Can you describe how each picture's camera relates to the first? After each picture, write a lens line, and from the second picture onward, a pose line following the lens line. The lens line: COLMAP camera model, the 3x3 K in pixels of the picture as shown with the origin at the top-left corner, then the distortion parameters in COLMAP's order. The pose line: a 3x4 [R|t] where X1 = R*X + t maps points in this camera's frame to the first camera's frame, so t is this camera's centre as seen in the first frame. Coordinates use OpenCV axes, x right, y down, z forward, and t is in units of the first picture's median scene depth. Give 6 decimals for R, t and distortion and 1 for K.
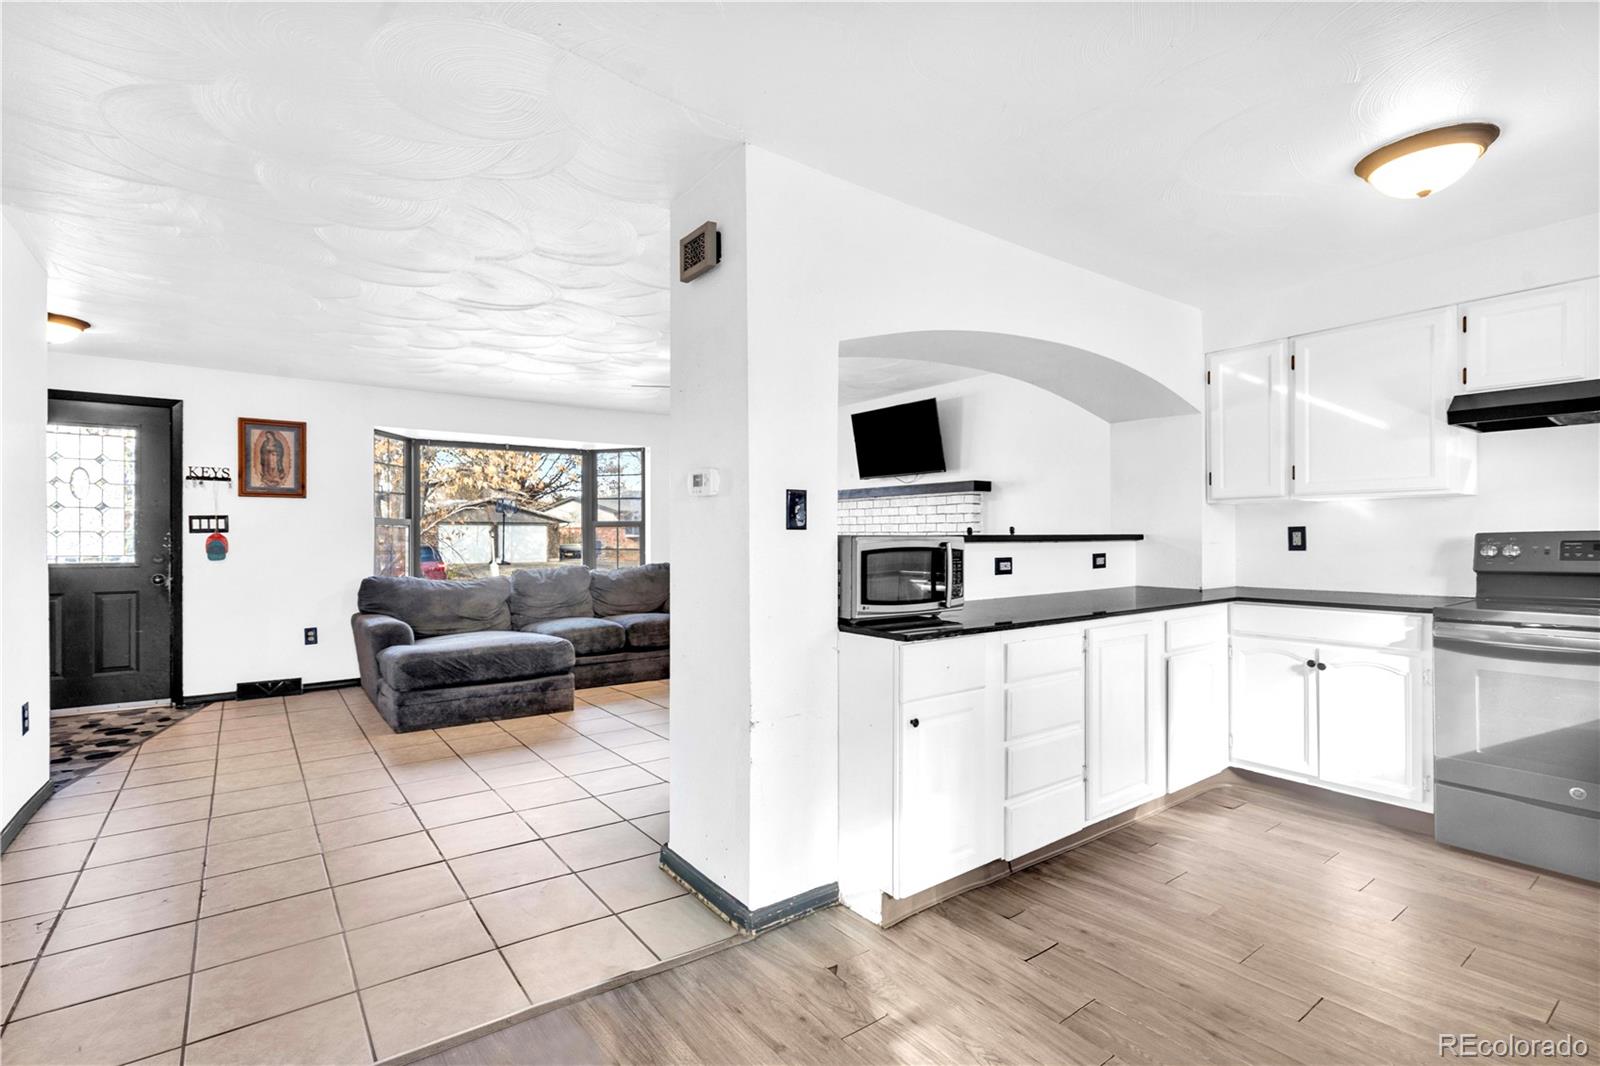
lens RADIAL K [[728.1, 0, 792.7], [0, 728.1, 537.0], [0, 0, 1]] dist [-0.005872, -0.000062]
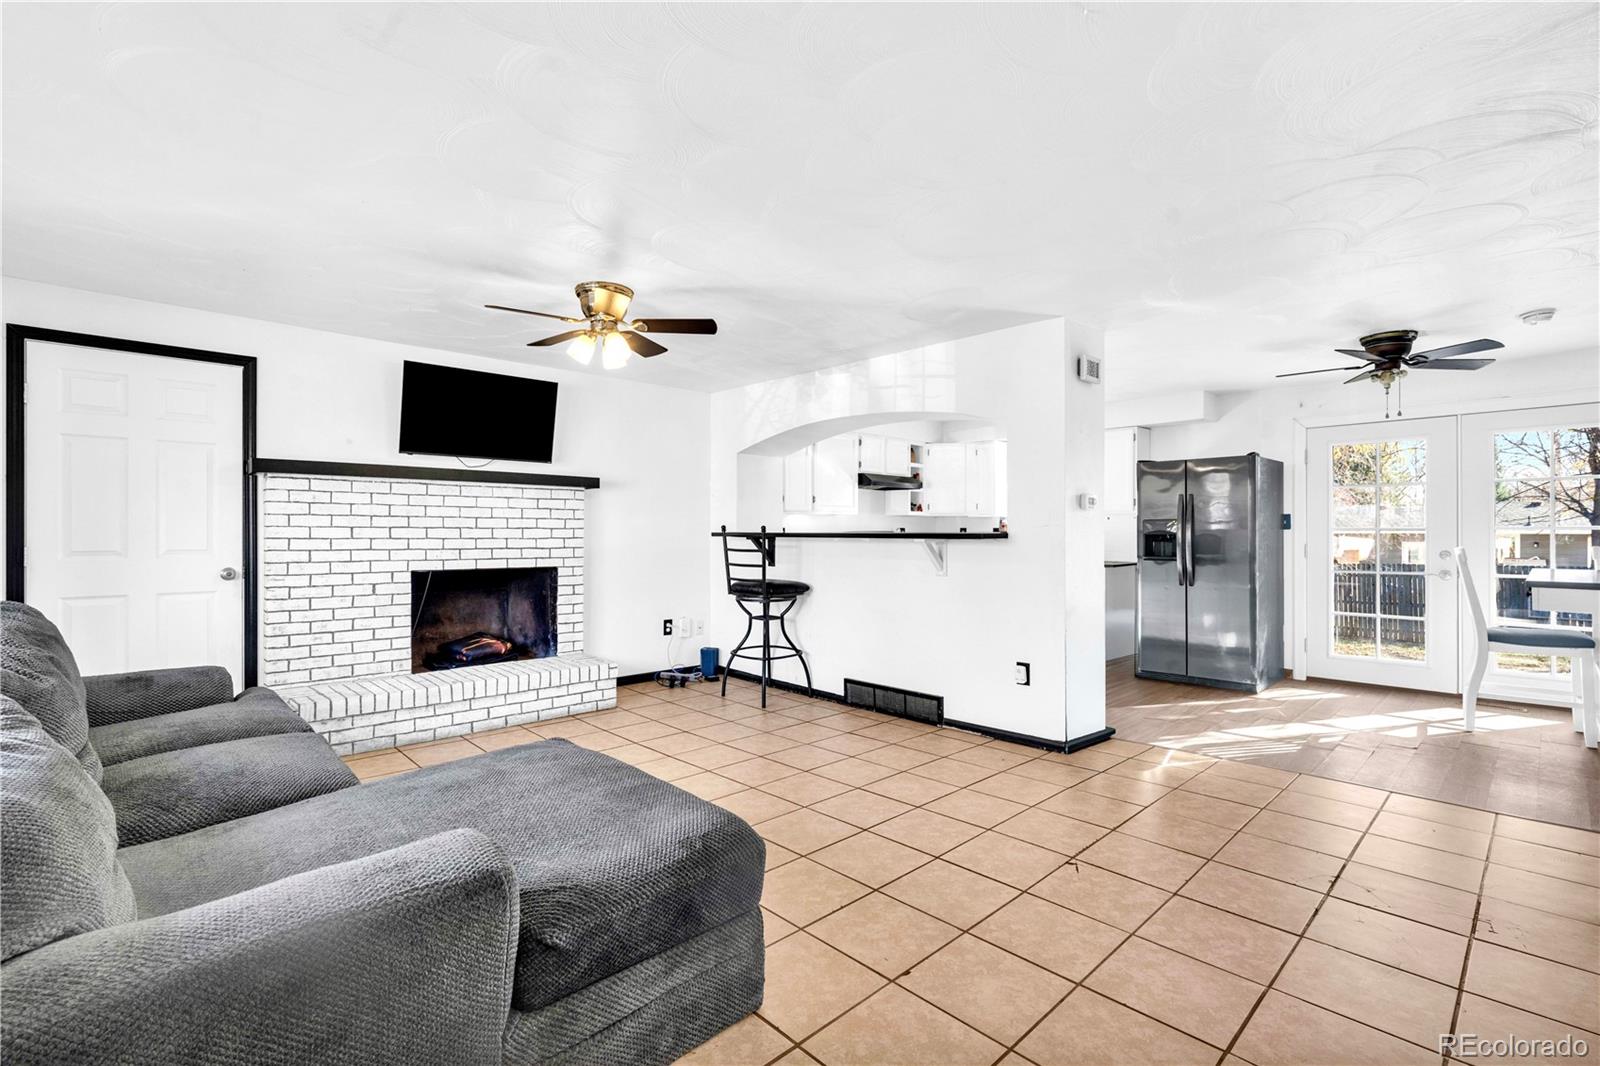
lens RADIAL K [[728.1, 0, 792.7], [0, 728.1, 537.0], [0, 0, 1]] dist [-0.005872, -0.000062]
pose [[-0.117385, -0.004351, 0.993077, -1.317834], [0.001151, 0.999989, 0.004517, 0.000450], [-0.993086, 0.001674, -0.117378, 1.421476]]
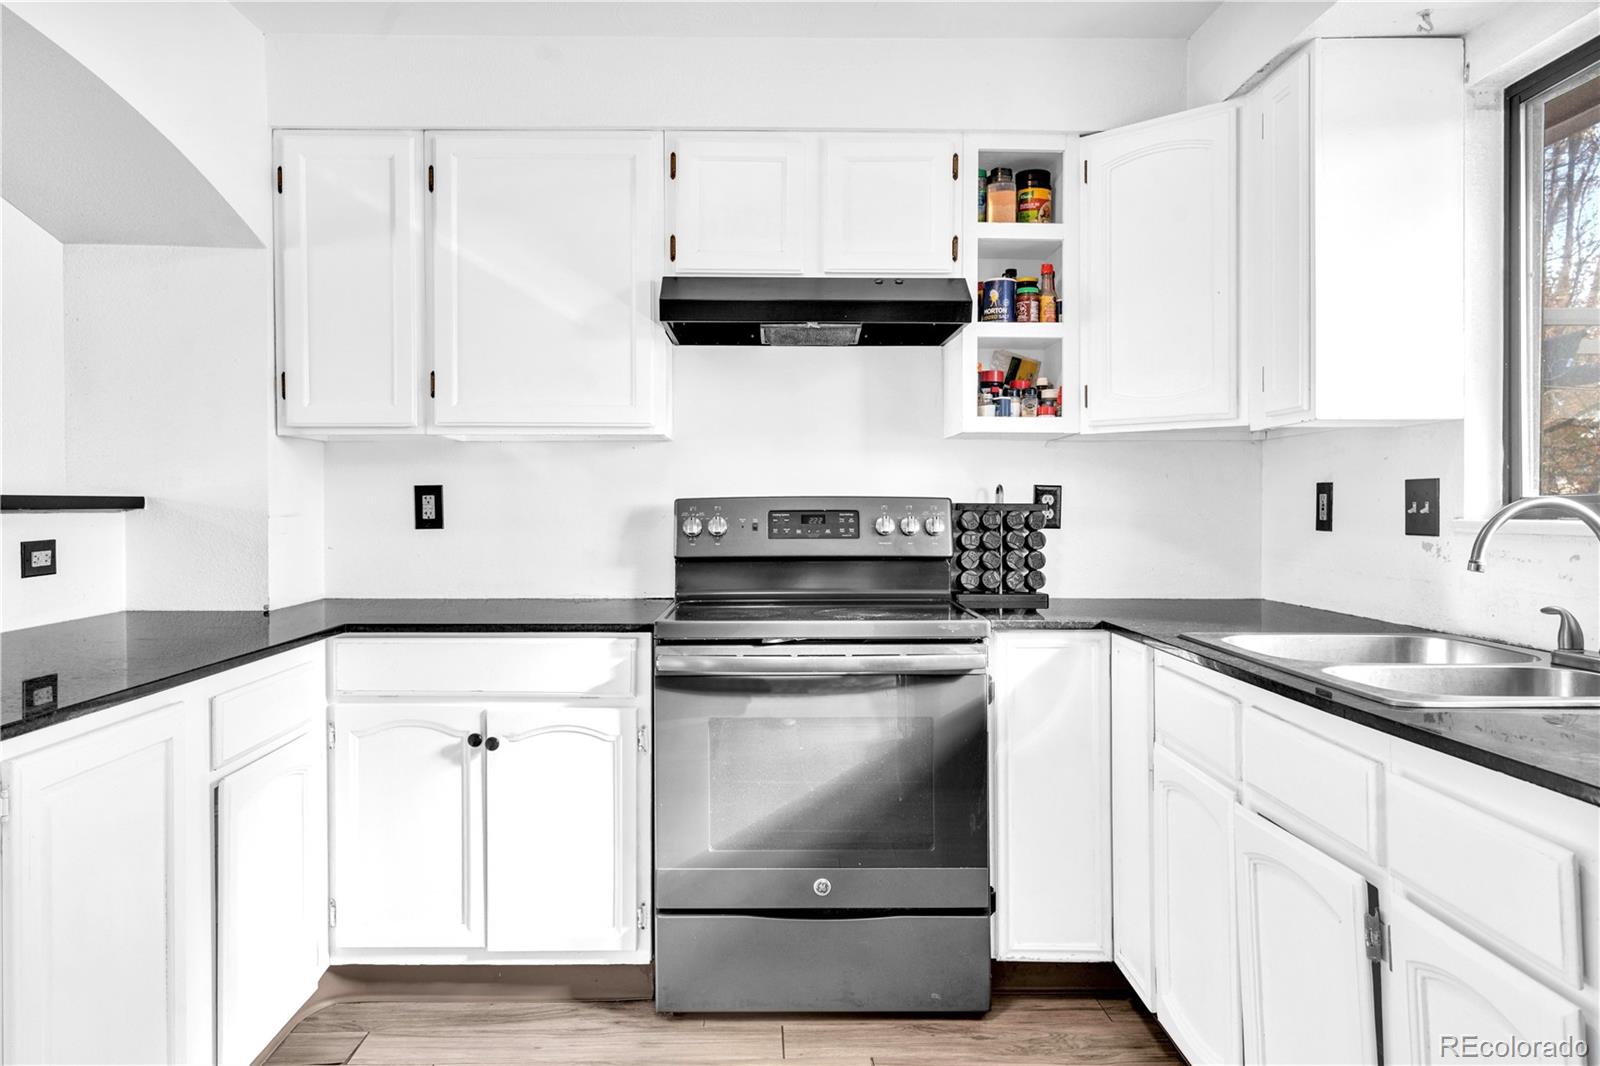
lens RADIAL K [[1175.9, 0, 765.5], [0, 1175.9, 526.9], [0, 0, 1]] dist [0.016206, 0.004920]
pose [[0.578633, -0.010947, 0.815514, 0.132033], [-0.002556, 0.999881, 0.015235, 0.003571], [-0.815584, -0.010900, 0.578536, 0.324126]]
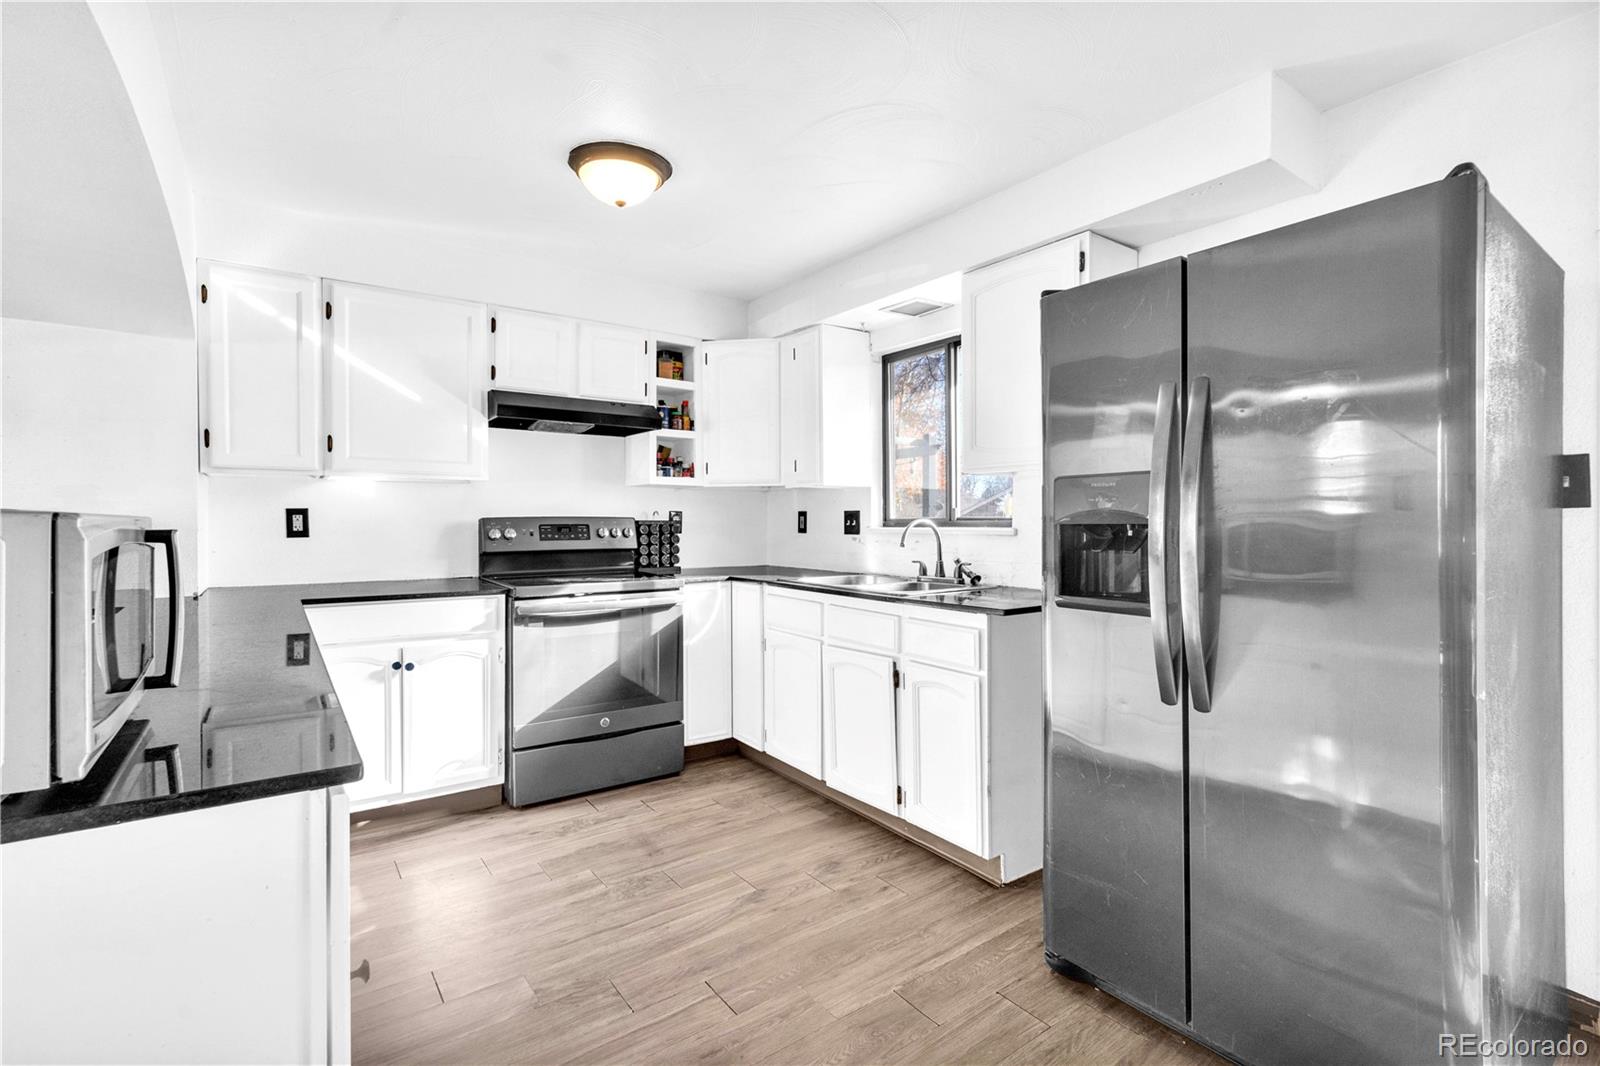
lens RADIAL K [[734.5, 0, 794.2], [0, 734.5, 530.3], [0, 0, 1]] dist [-0.003612, 0.000556]
pose [[0.014603, -0.009196, 0.999851, -0.159351], [-0.000887, 0.999957, 0.009210, 0.002878], [-0.999893, -0.001021, 0.014595, 0.507287]]
